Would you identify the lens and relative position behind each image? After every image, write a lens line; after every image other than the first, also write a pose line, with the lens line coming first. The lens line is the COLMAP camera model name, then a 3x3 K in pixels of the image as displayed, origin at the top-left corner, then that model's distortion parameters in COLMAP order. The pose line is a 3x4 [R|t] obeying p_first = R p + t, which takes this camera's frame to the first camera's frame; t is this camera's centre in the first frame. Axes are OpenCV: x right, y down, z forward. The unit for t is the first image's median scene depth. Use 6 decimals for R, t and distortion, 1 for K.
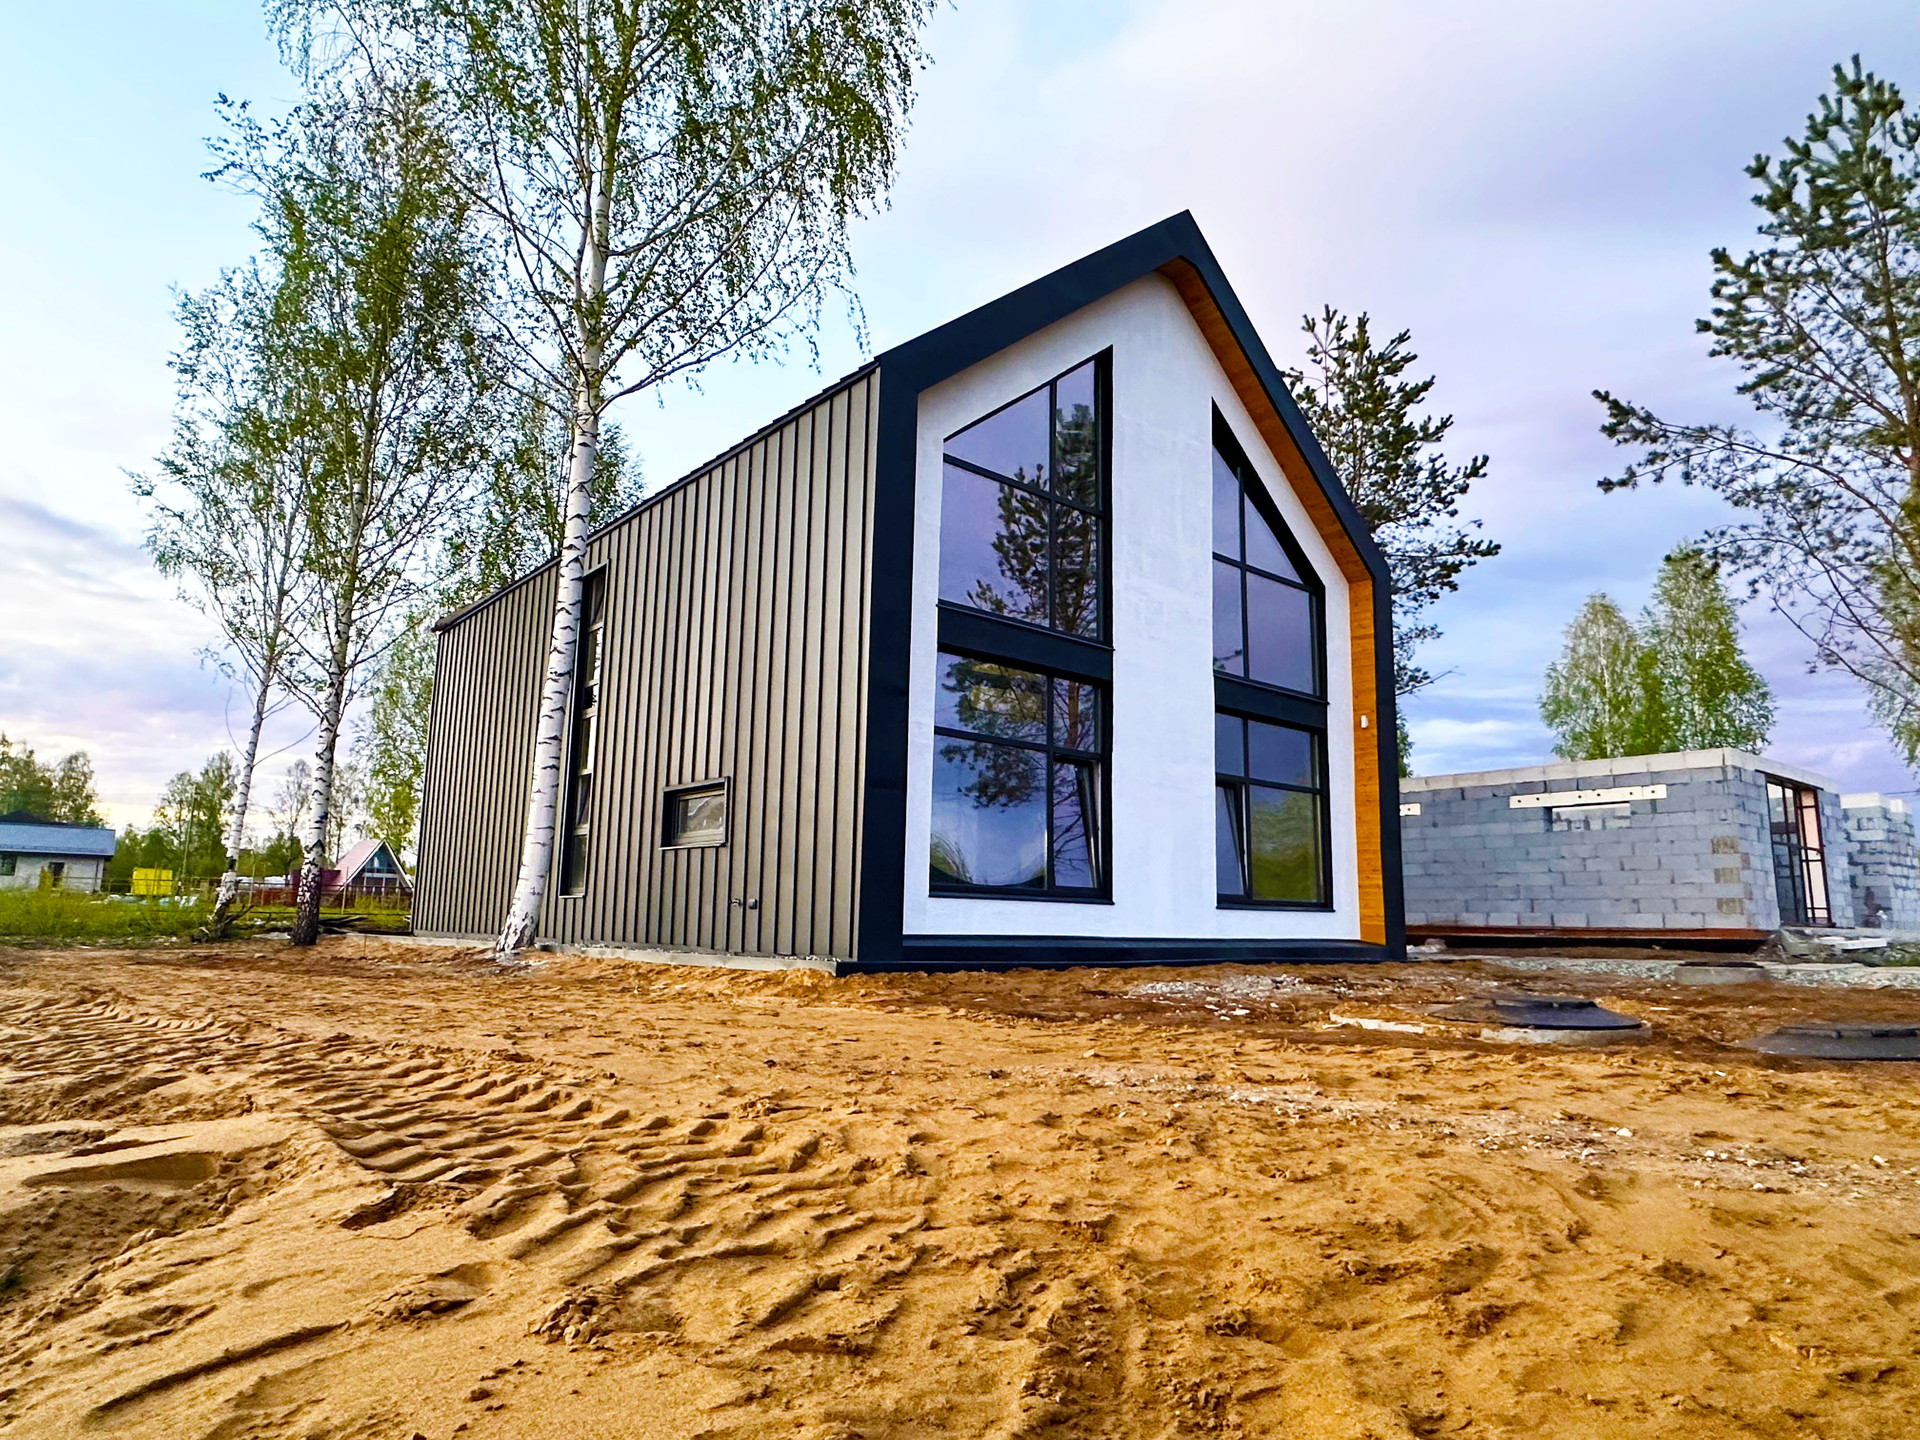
lens RADIAL K [[1138.1, 0, 964.6], [0, 1138.1, 724.9], [0, 0, 1]] dist [-0.015588, 0.022963]
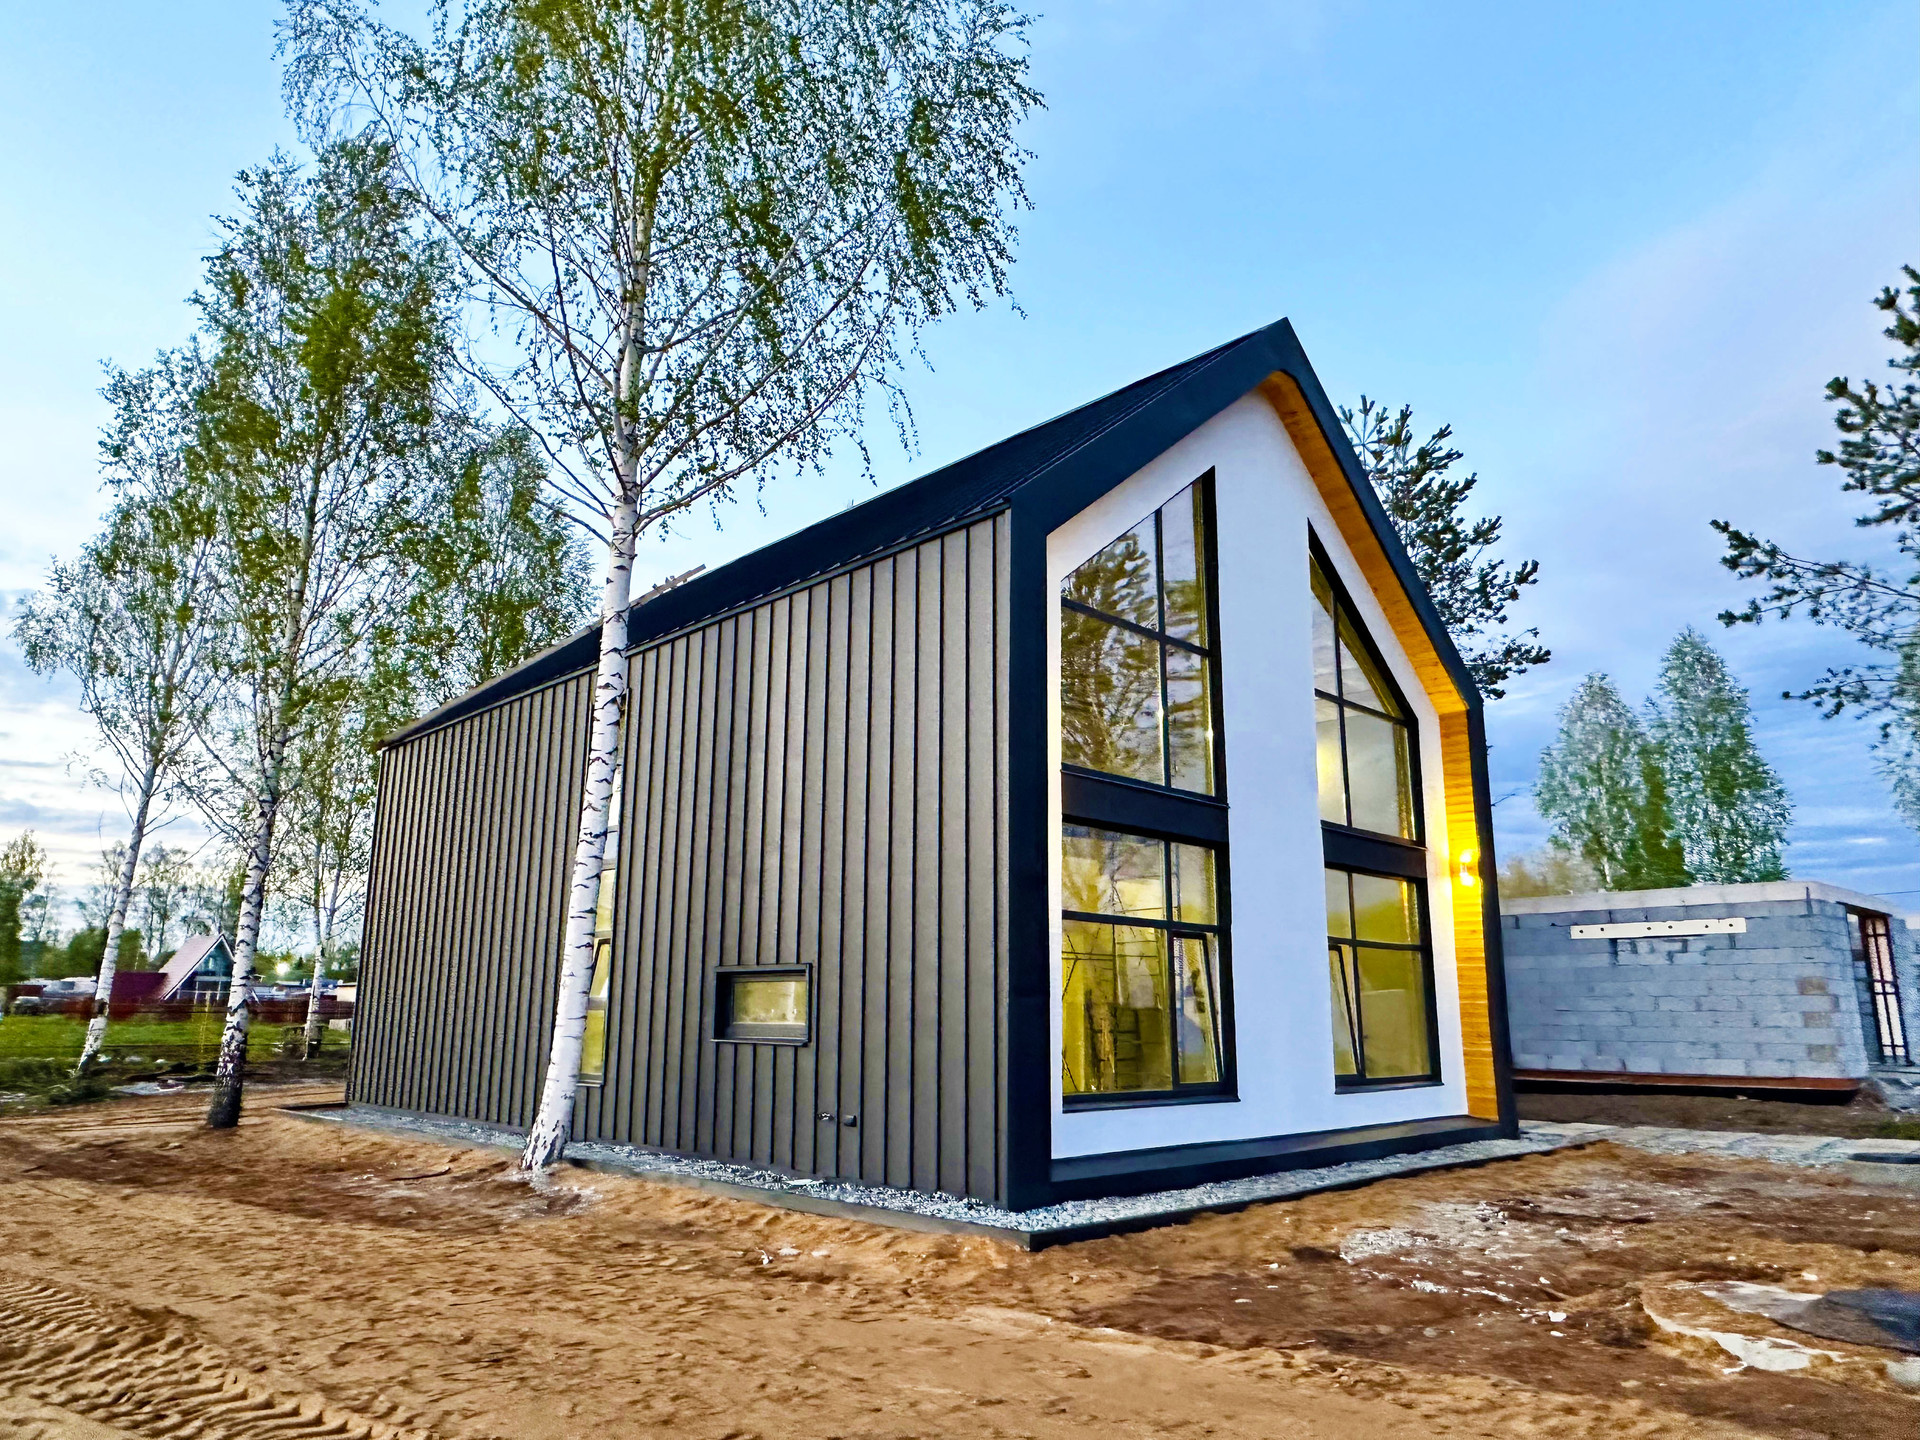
lens RADIAL K [[1252.9, 0, 960.0], [0, 1252.9, 720.0], [0, 0, 1]] dist [-0.023886, 0.026887]
pose [[0.997762, 0.004474, 0.066719, -0.128139], [-0.000346, 0.998091, -0.061761, -0.065049], [-0.066868, 0.061600, 0.995858, 0.029748]]
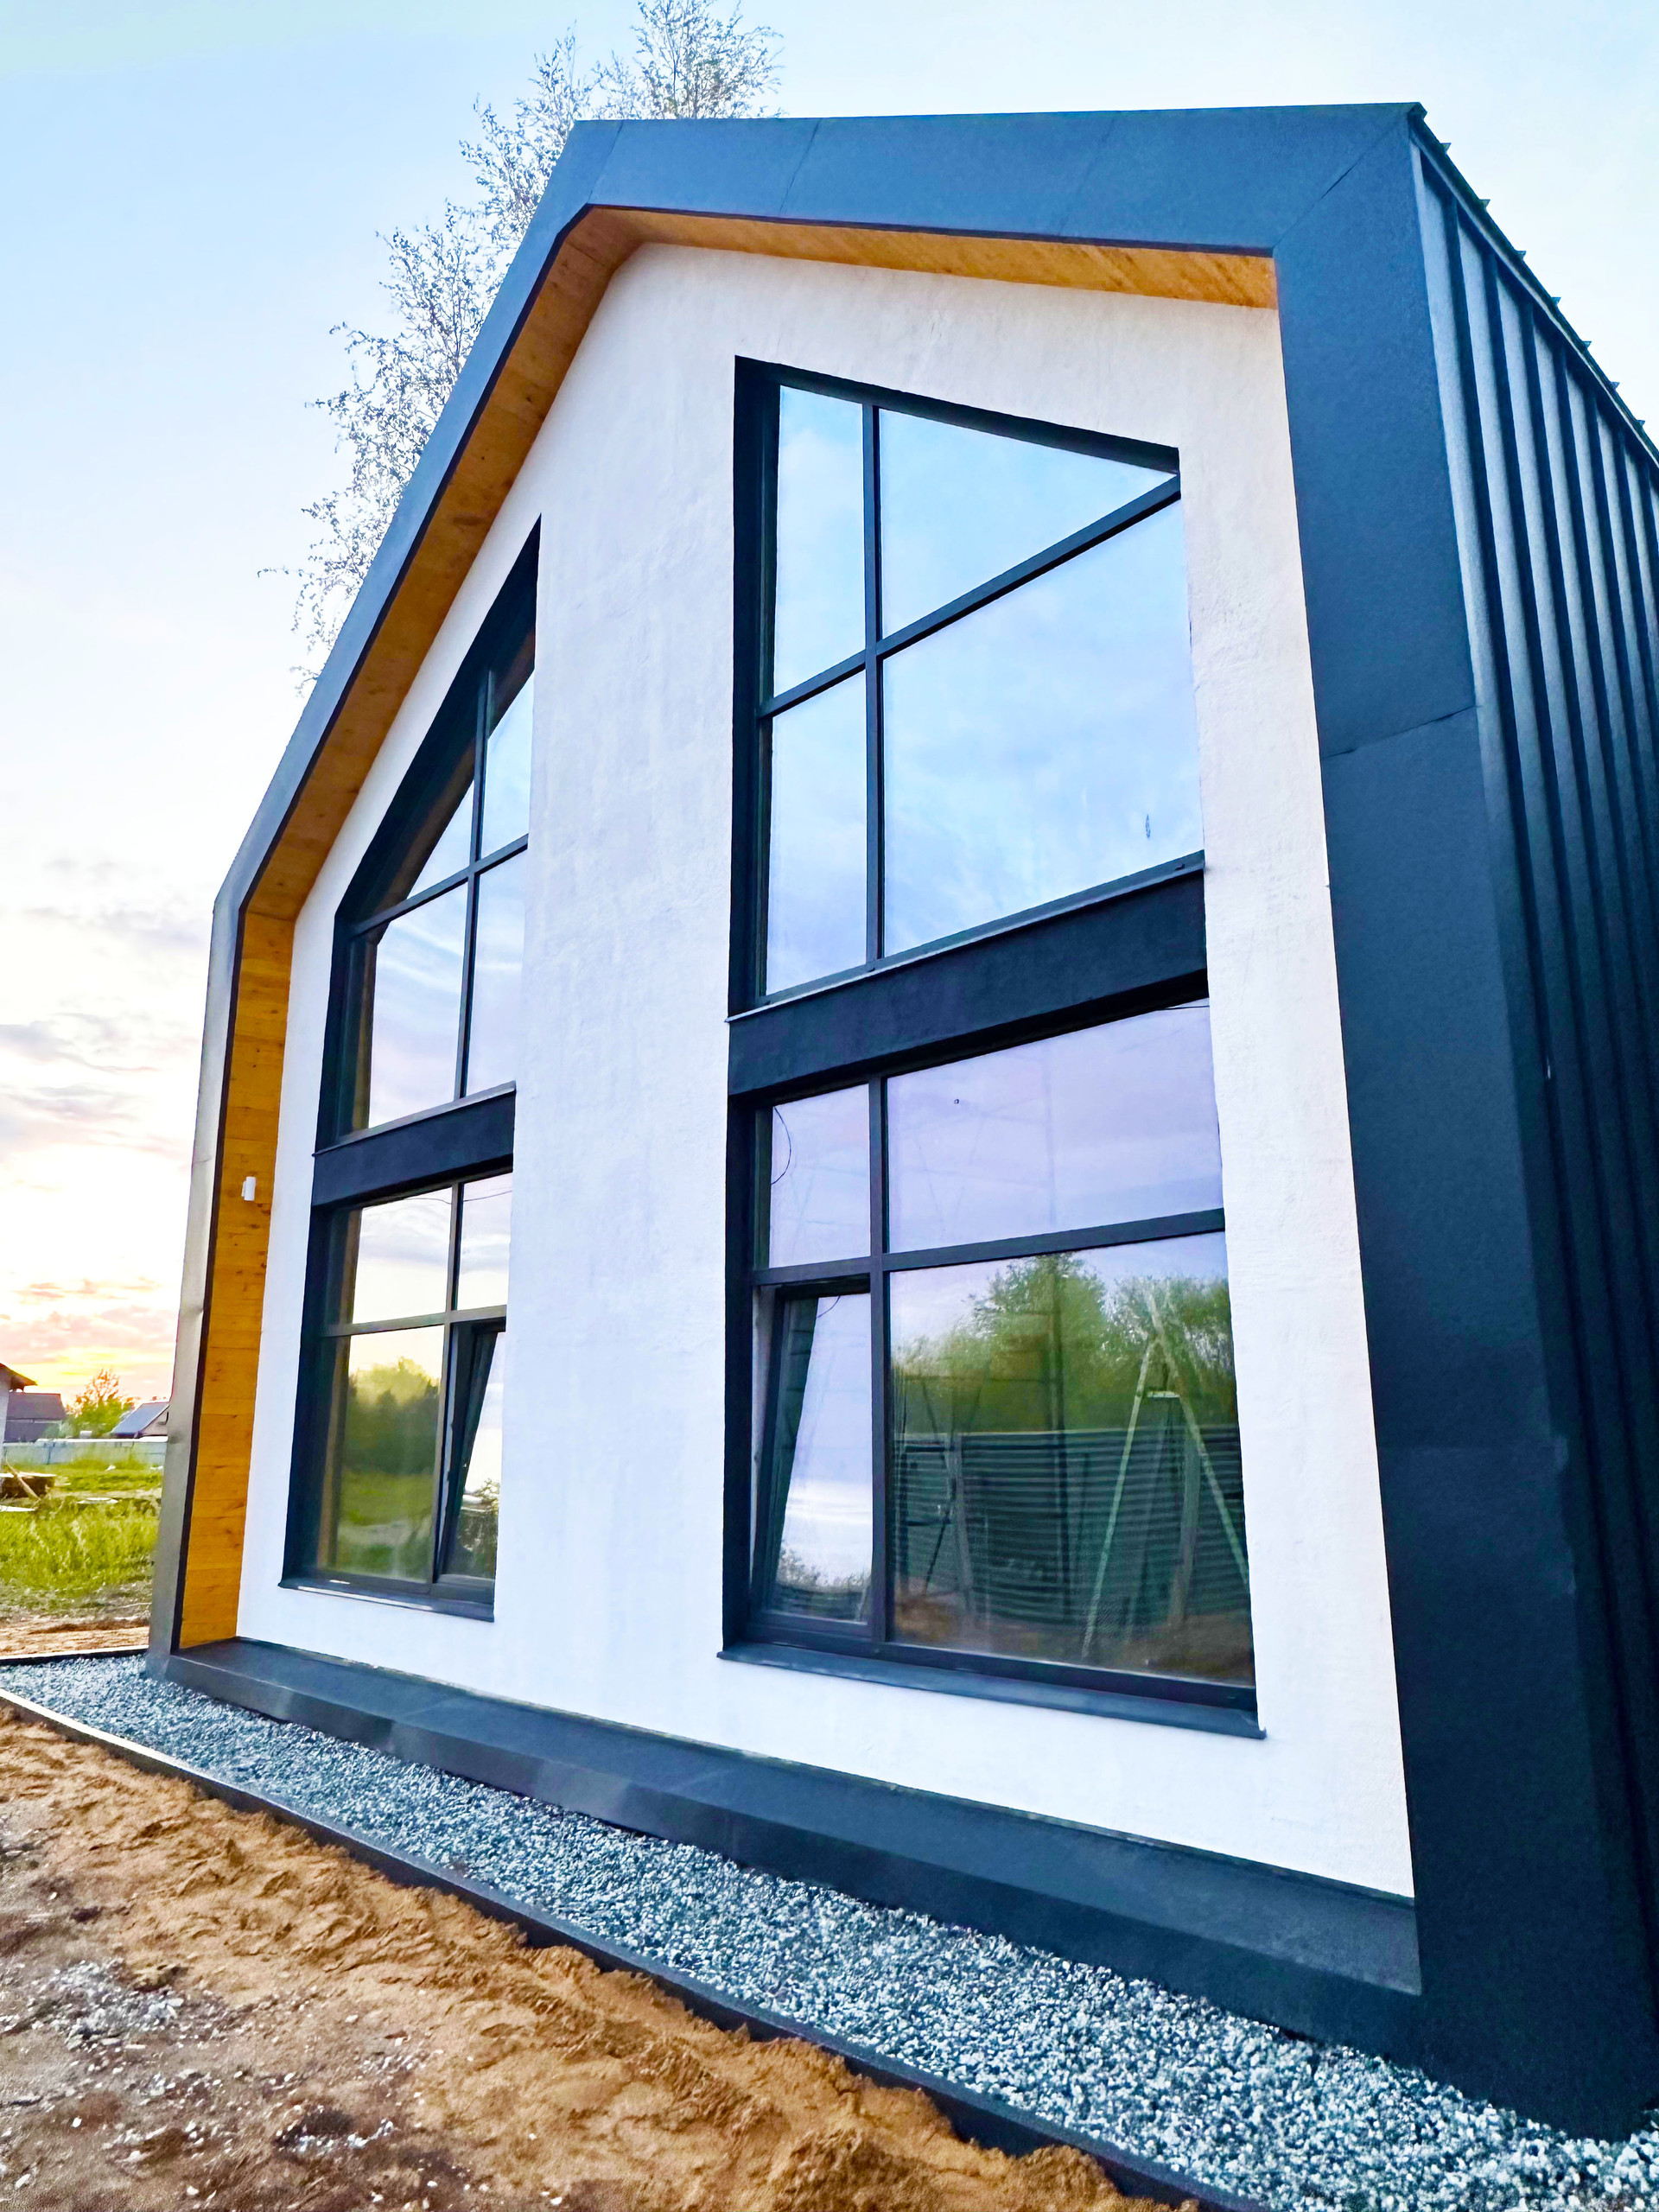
lens RADIAL K [[1443.5, 0, 828.1], [0, 1443.5, 1134.6], [0, 0, 1]] dist [-0.023886, 0.026887]
pose [[0.065364, -0.233642, -0.970123, 0.662263], [0.169288, 0.960706, -0.219968, 0.101423], [0.983397, -0.149852, 0.102348, 0.949129]]
